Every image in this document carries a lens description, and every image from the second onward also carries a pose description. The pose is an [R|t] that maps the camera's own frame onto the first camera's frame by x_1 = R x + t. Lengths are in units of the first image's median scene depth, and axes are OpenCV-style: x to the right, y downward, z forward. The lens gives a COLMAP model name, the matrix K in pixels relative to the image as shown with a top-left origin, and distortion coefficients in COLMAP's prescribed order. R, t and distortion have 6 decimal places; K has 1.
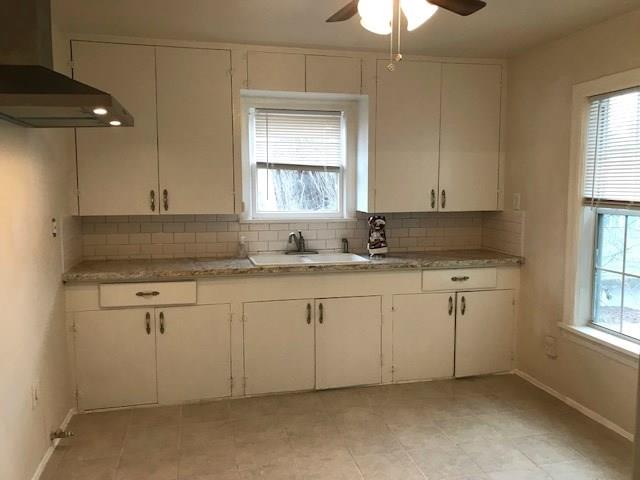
lens RADIAL K [[522.1, 0, 320.0], [0, 522.1, 240.0], [0, 0, 1]] dist [-0.004162, -0.000588]
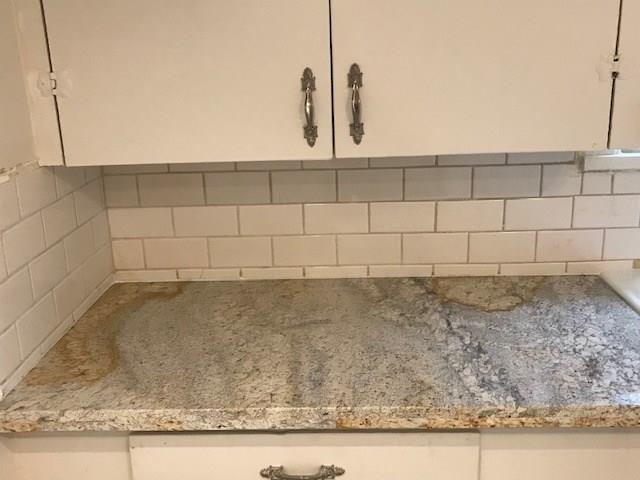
lens RADIAL K [[667.4, 0, 320.0], [0, 667.4, 240.0], [0, 0, 1]] dist [-0.002588, -0.000772]
pose [[0.962180, 0.048204, -0.268116, -0.218133], [0.005093, 0.980865, 0.194623, -0.075252], [0.272367, -0.188628, 0.943523, 0.658489]]
